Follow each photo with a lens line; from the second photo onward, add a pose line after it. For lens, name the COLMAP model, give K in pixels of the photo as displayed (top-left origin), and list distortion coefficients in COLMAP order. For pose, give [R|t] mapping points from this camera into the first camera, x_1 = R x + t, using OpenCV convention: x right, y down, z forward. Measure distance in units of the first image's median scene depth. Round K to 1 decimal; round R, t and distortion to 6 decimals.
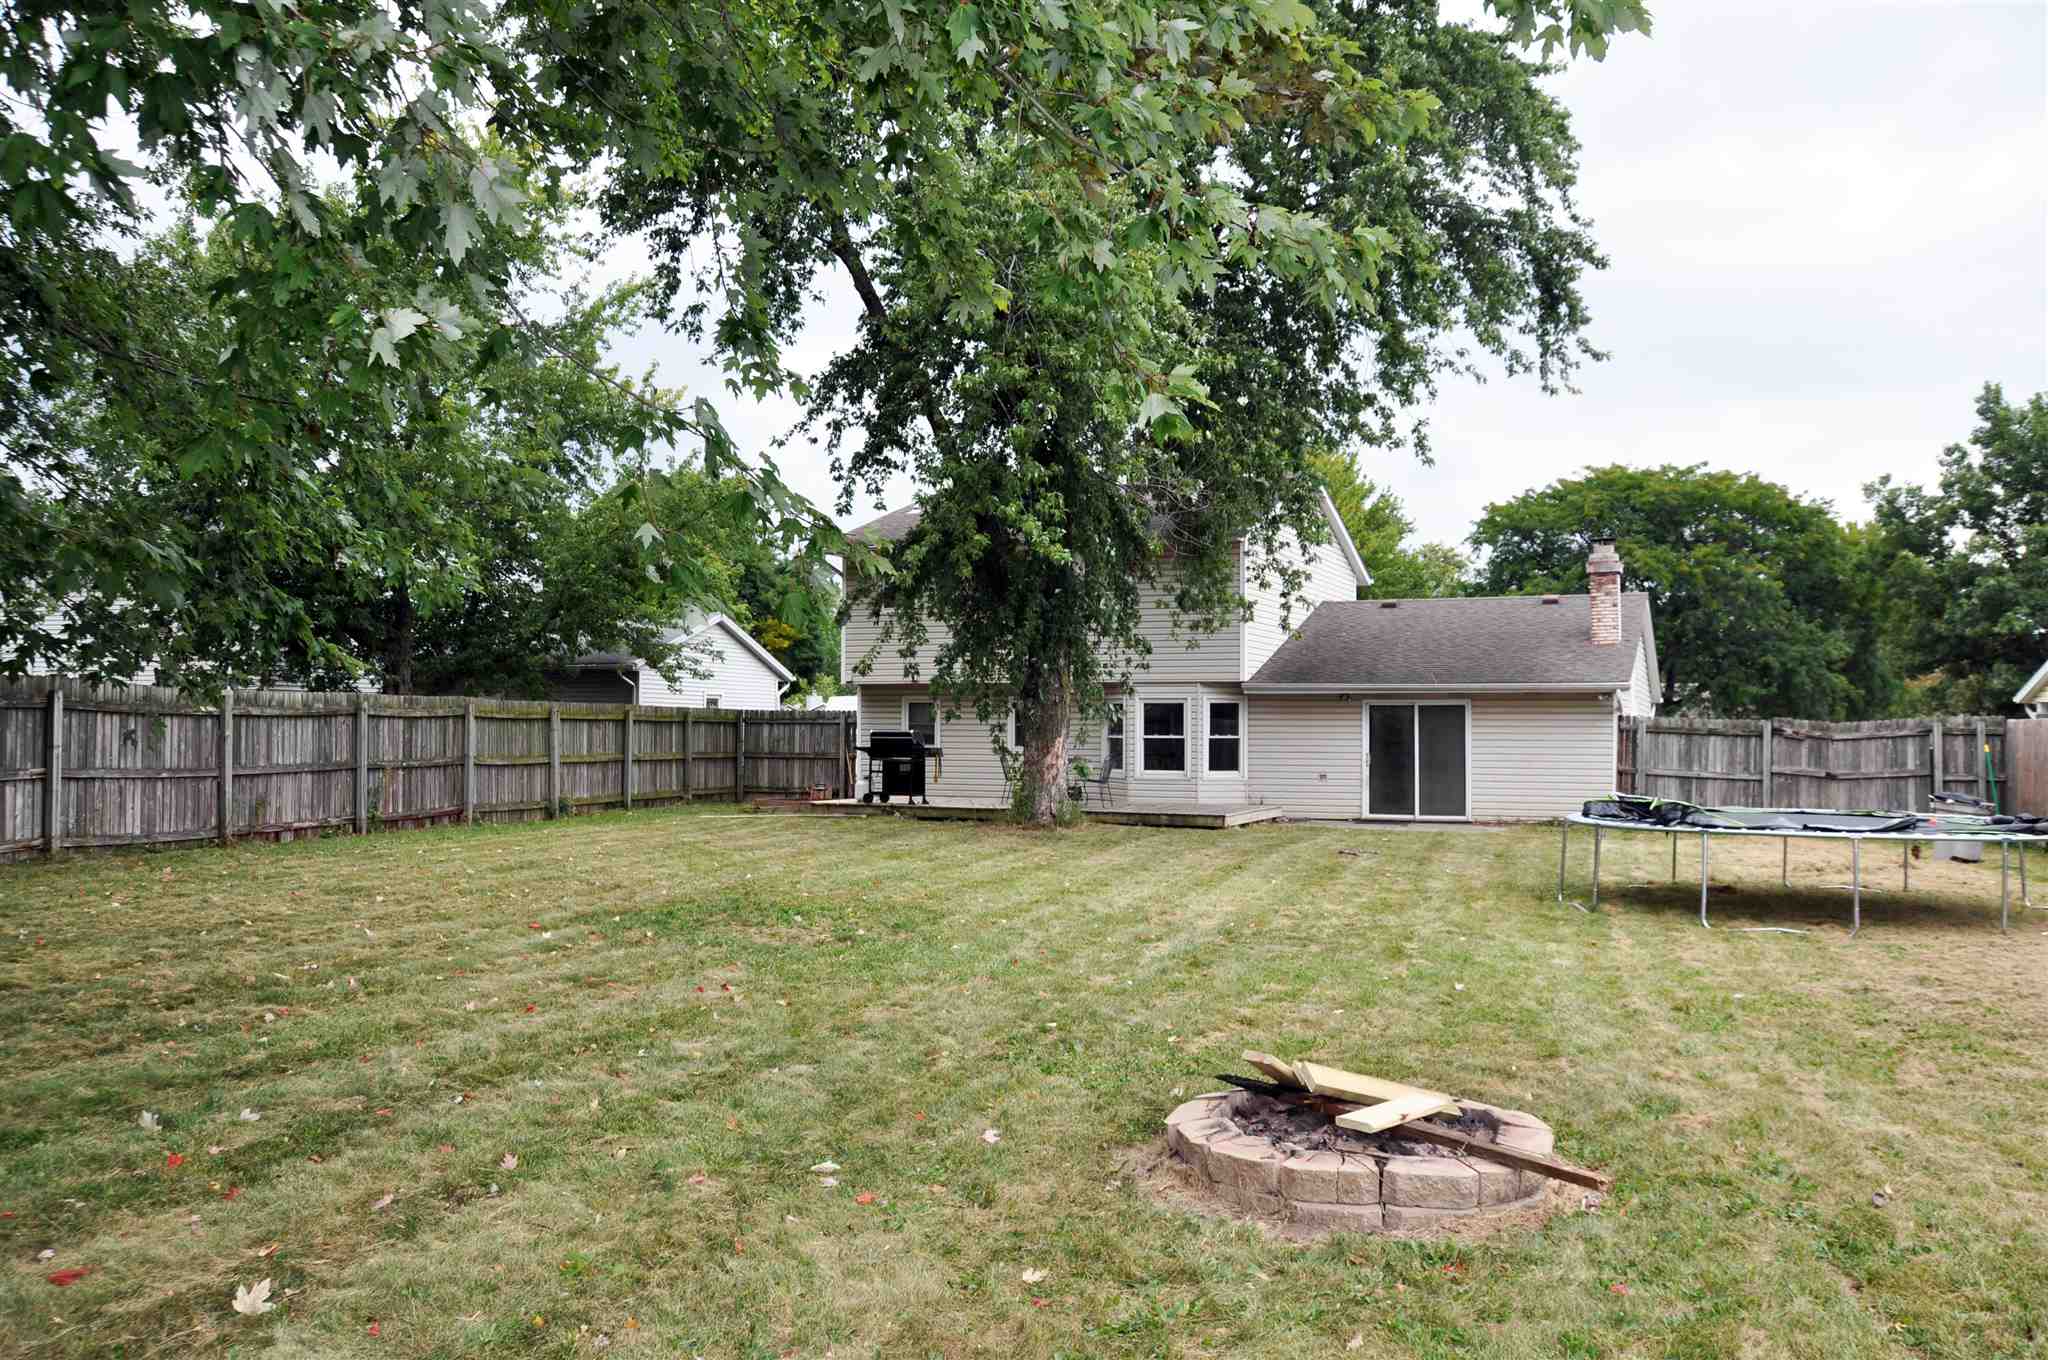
lens RADIAL K [[1623.8, 0, 1024.4], [0, 1623.8, 677.6], [0, 0, 1]] dist [-0.145210, 0.141505]
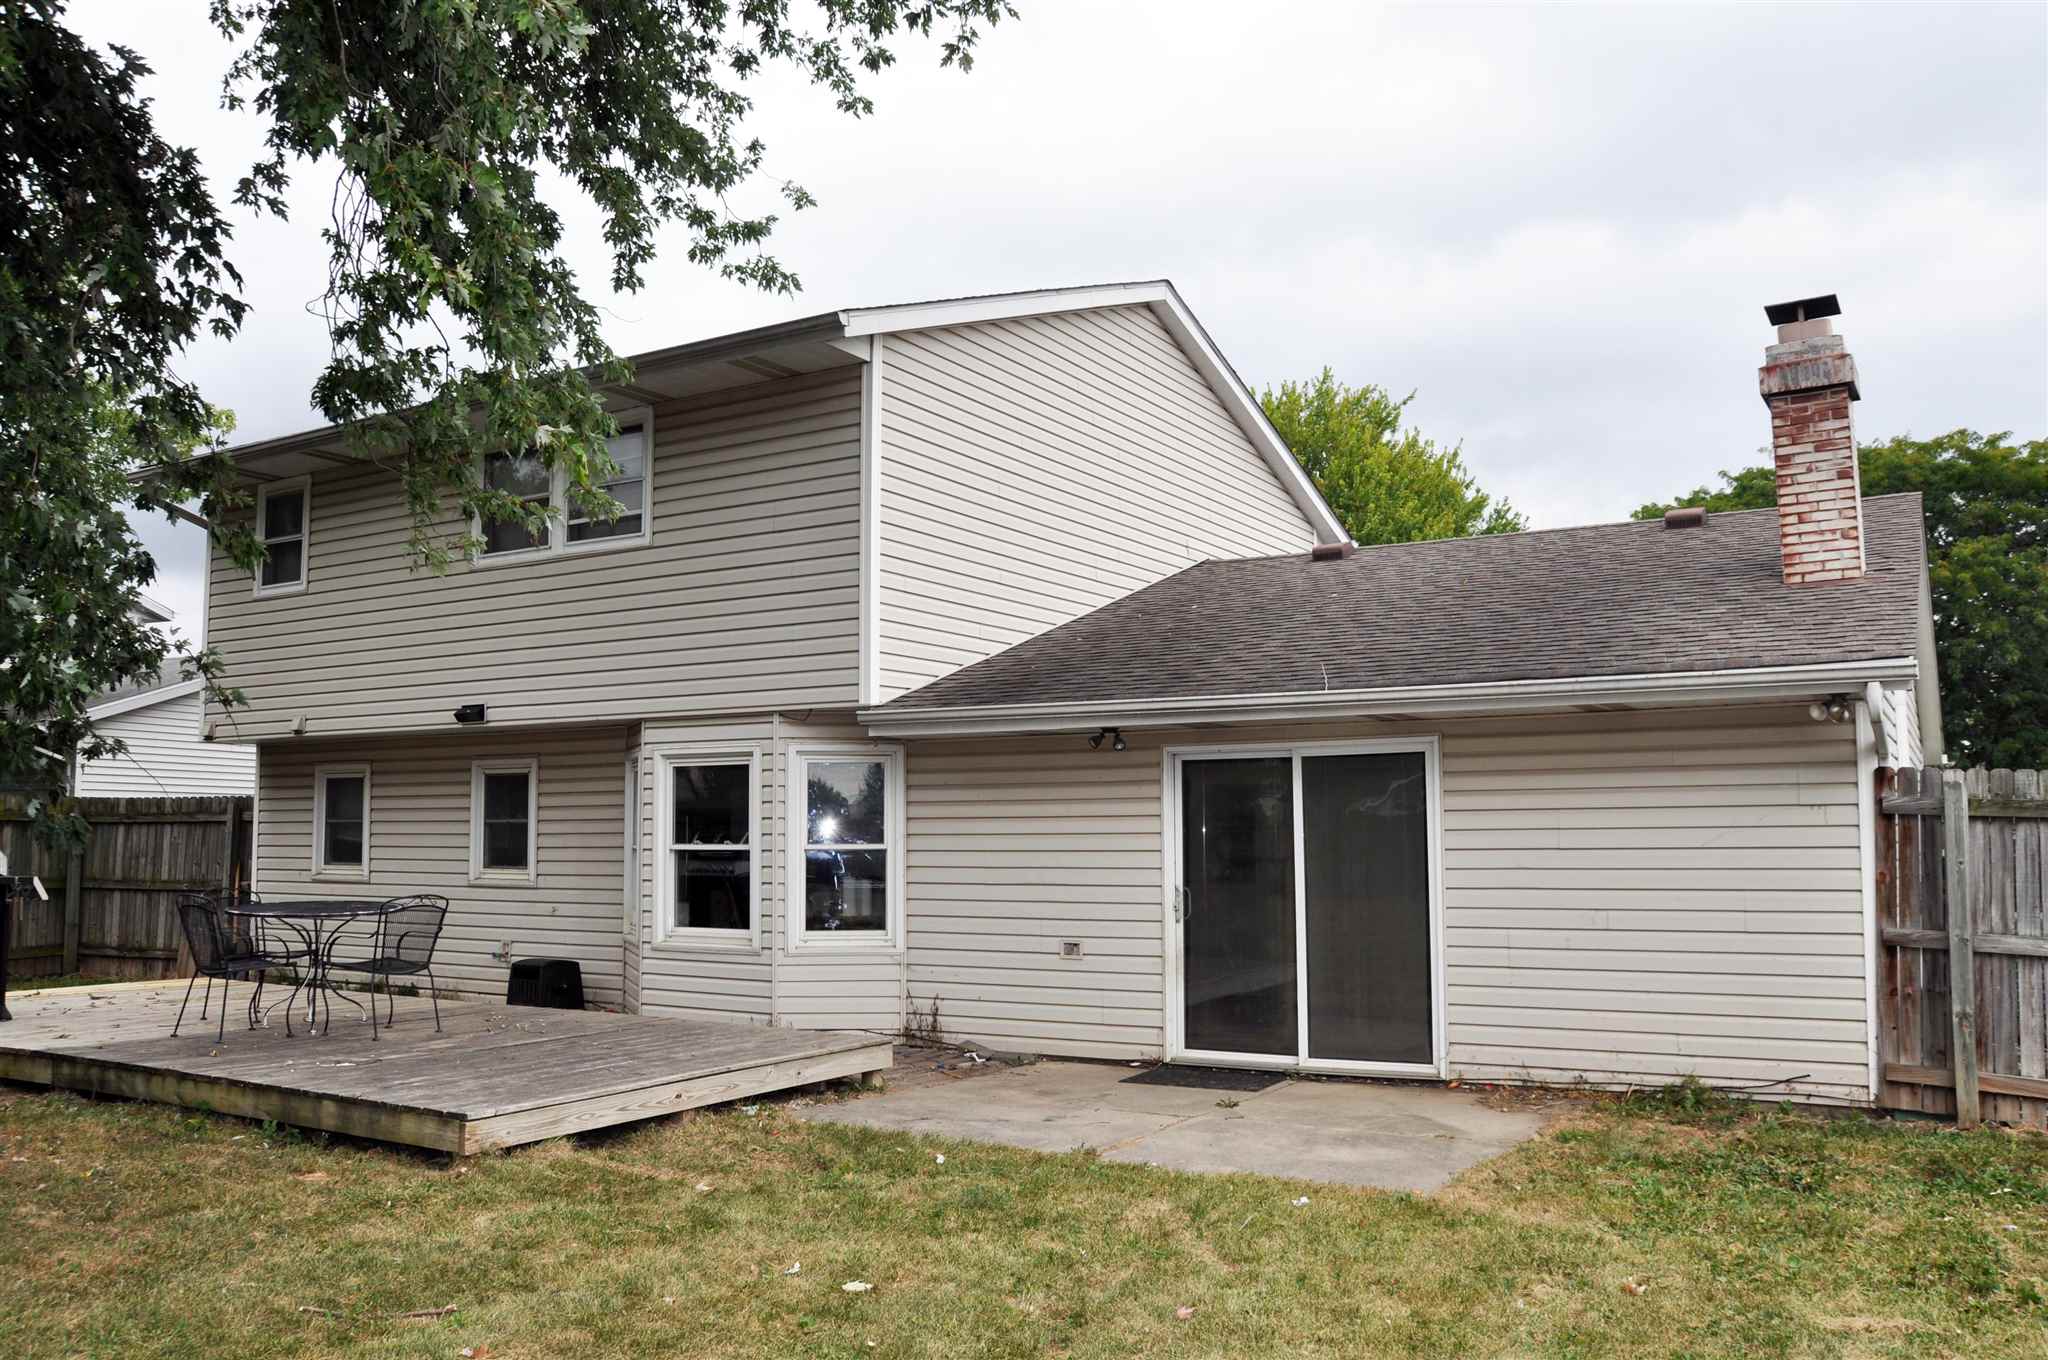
lens RADIAL K [[1623.8, 0, 1024.4], [0, 1623.8, 677.6], [0, 0, 1]] dist [-0.145210, 0.141505]
pose [[0.992743, -0.022362, -0.118161, 0.223784], [0.014669, 0.997740, -0.065579, 0.022186], [0.119360, 0.063370, 0.990827, 0.619452]]
